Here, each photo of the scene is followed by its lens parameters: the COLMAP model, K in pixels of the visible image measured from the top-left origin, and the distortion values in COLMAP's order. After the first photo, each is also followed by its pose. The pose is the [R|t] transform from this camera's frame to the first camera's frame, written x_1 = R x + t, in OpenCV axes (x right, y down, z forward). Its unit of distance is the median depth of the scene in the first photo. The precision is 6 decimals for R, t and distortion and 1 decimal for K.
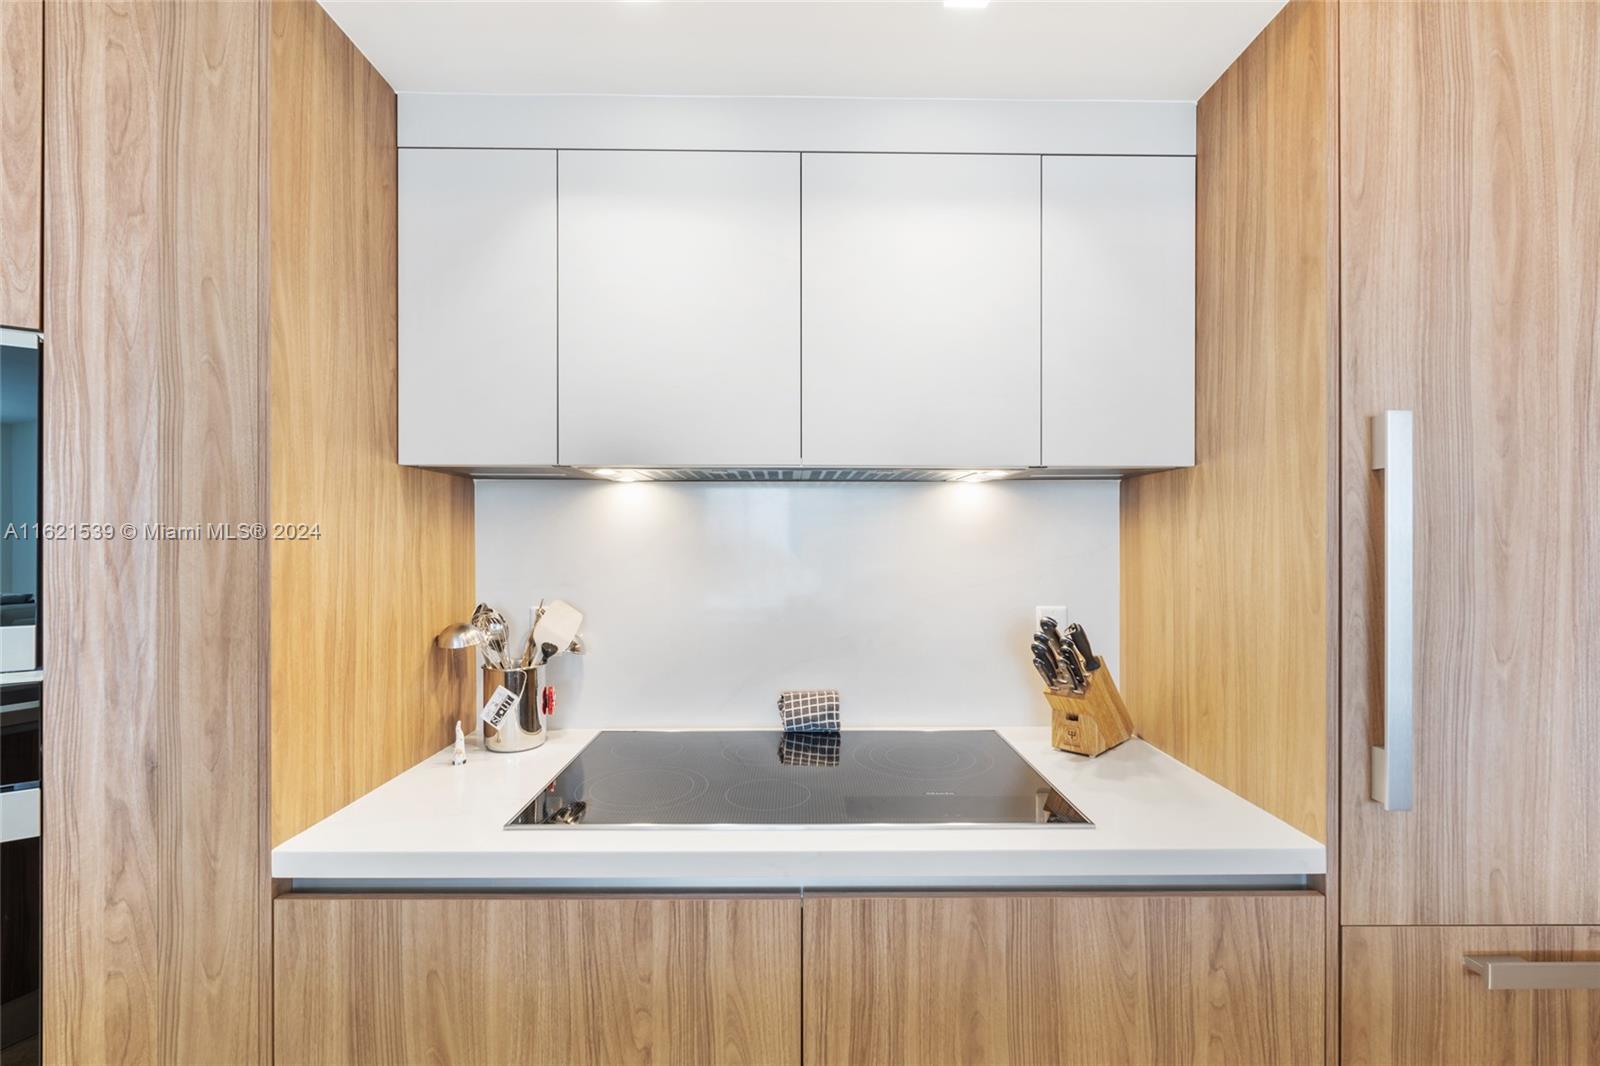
lens RADIAL K [[713.7, 0, 801.2], [0, 713.7, 539.2], [0, 0, 1]] dist [0.000030, -0.000001]
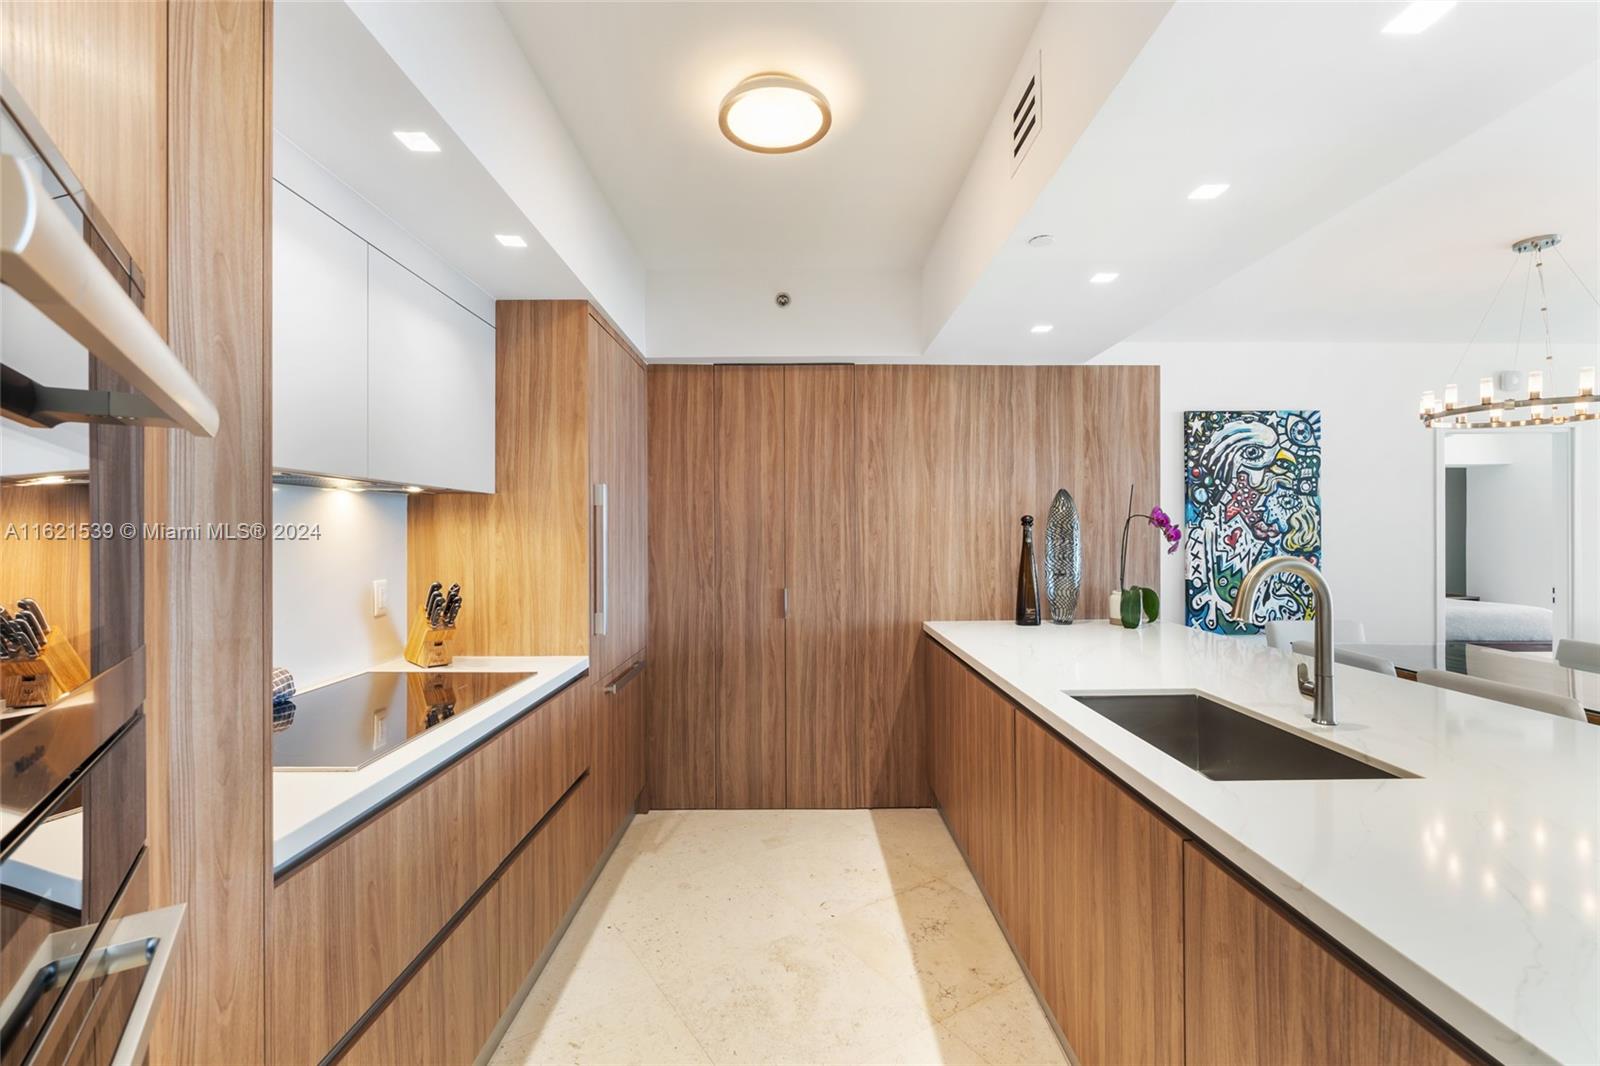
lens RADIAL K [[708.3, 0, 804.9], [0, 708.3, 532.4], [0, 0, 1]] dist [0.000157, -0.000115]
pose [[0.005465, -0.002057, 0.999983, -1.572146], [0.001452, 0.999997, 0.002049, -0.004578], [-0.999984, 0.001441, 0.005468, 0.214273]]
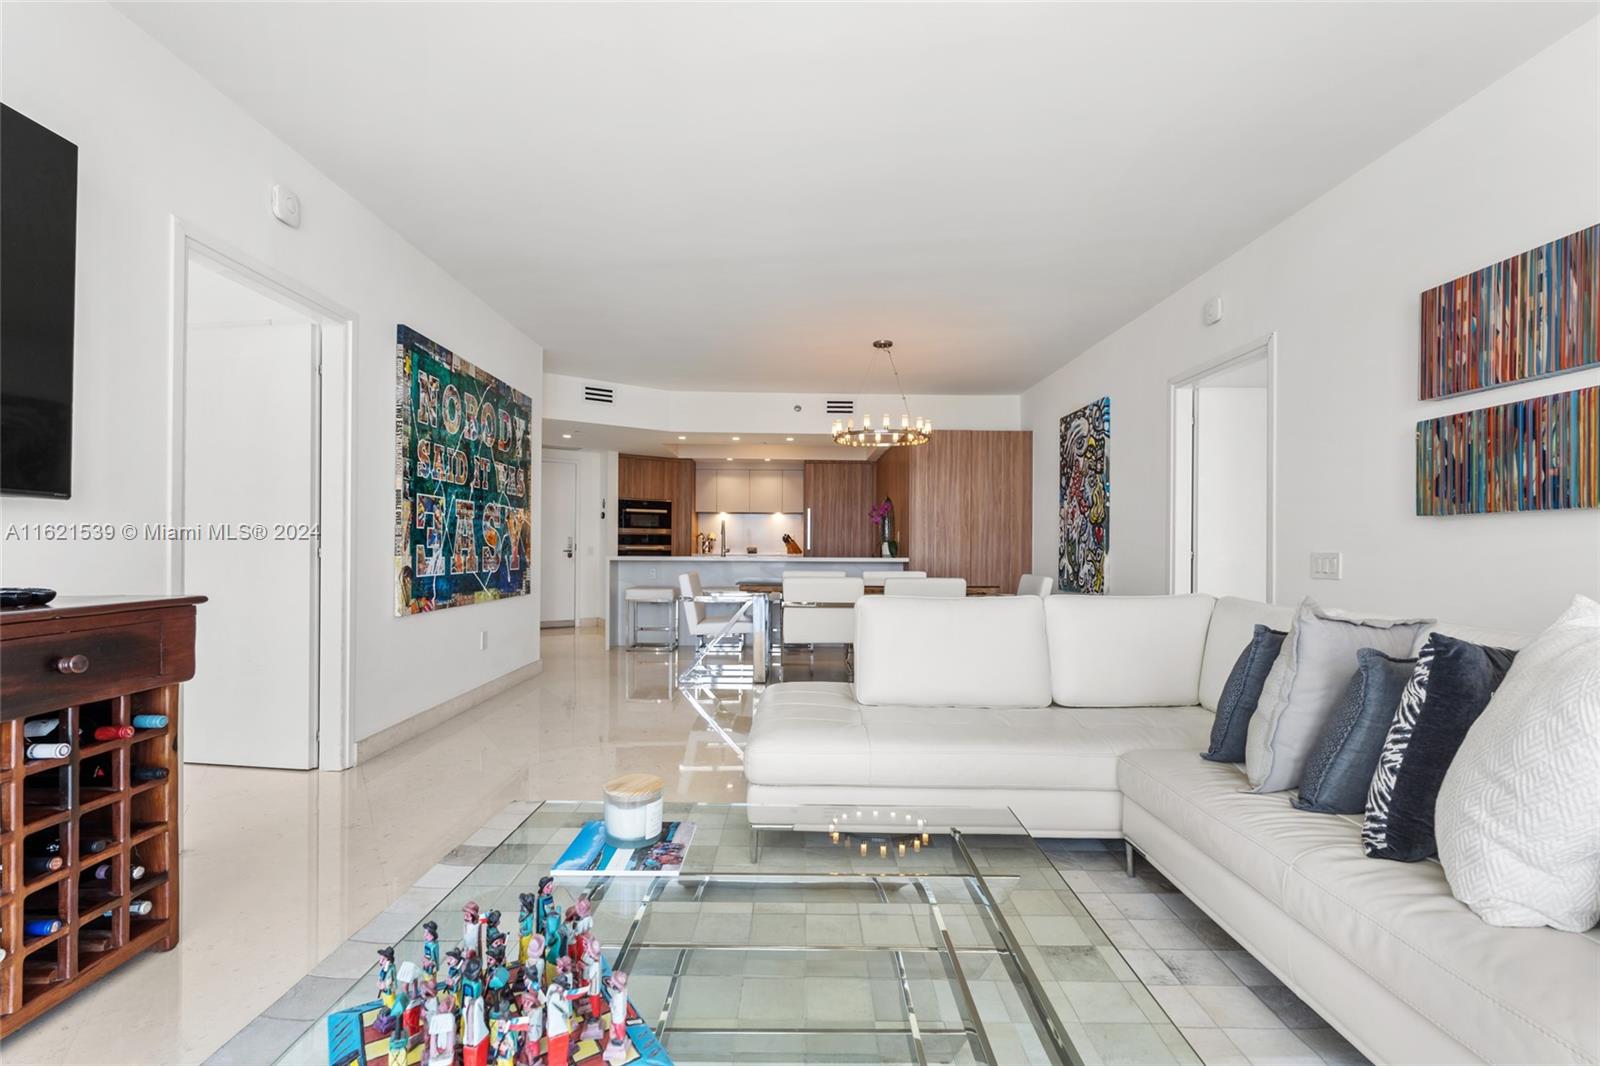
lens RADIAL K [[709.8, 0, 802.0], [0, 709.8, 541.4], [0, 0, 1]] dist [-0.006284, 0.000770]
pose [[0.999980, 0.006361, 0.000105, 0.652624], [-0.006360, 0.999952, -0.007450, 0.298435], [-0.000152, 0.007449, 0.999972, -7.568378]]
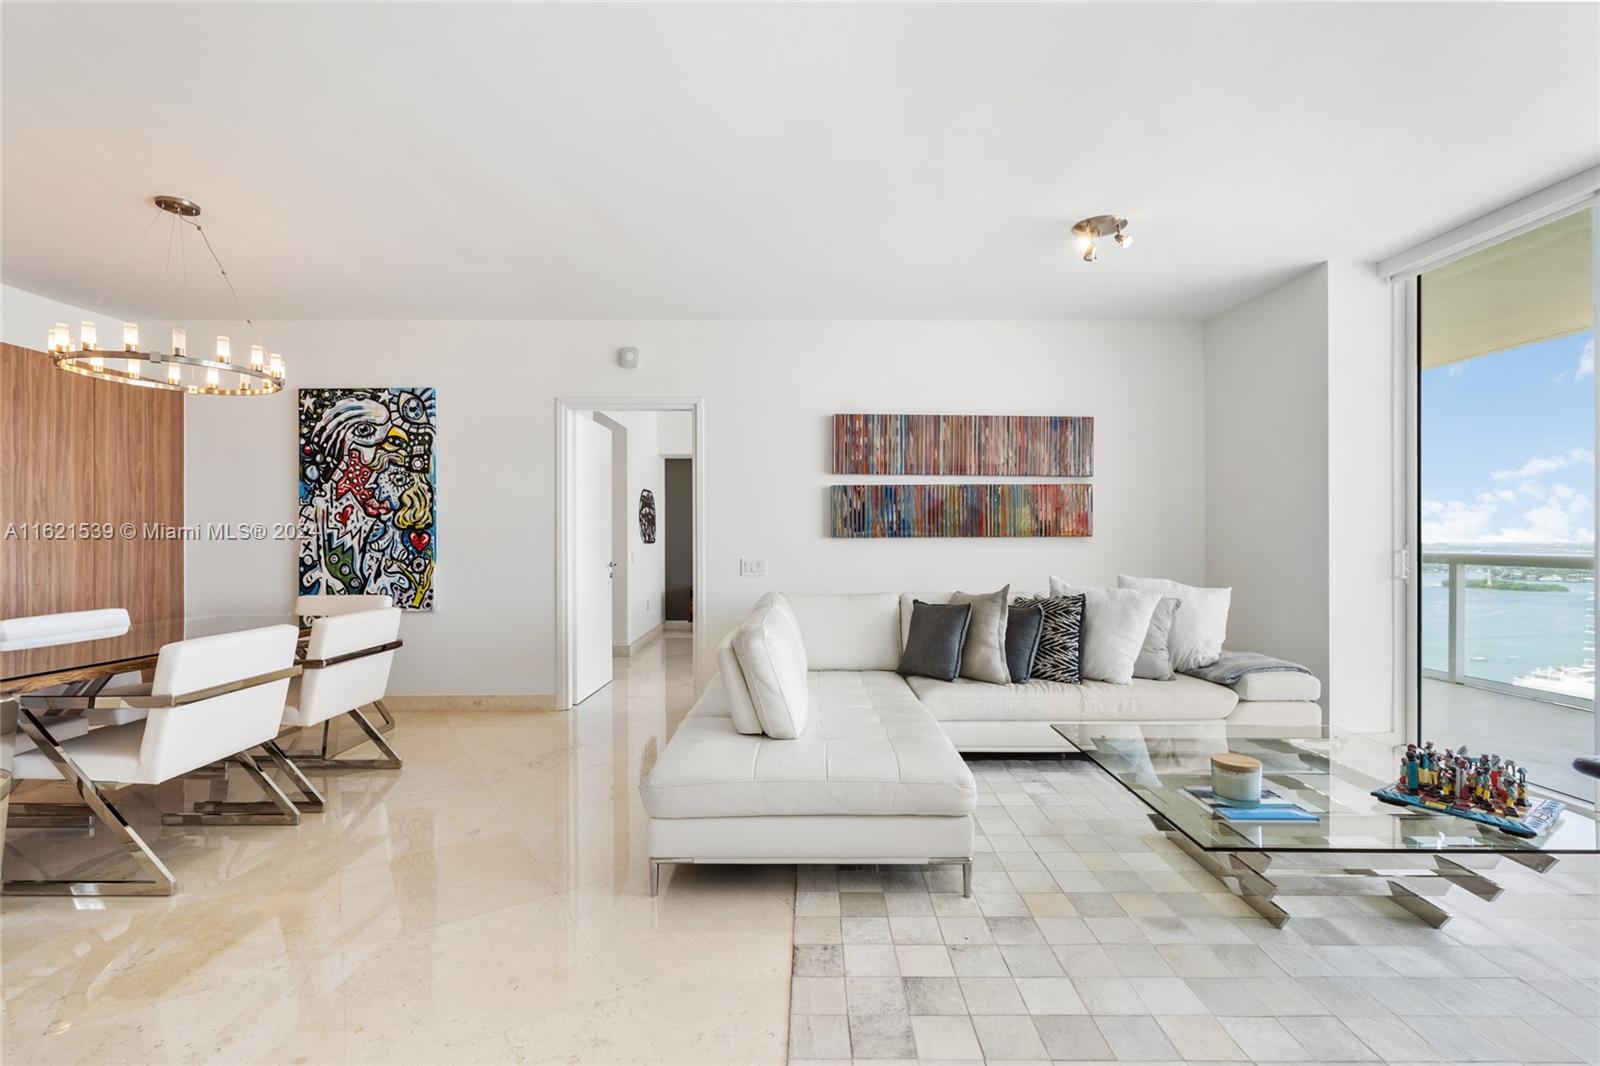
lens RADIAL K [[707.6, 0, 799.7], [0, 707.6, 536.1], [0, 0, 1]] dist [-0.003478, -0.000397]
pose [[0.006625, -0.000835, 0.999978, -1.531876], [0.003775, 0.999993, 0.000810, 0.171852], [-0.999971, 0.003770, 0.006628, -5.056254]]
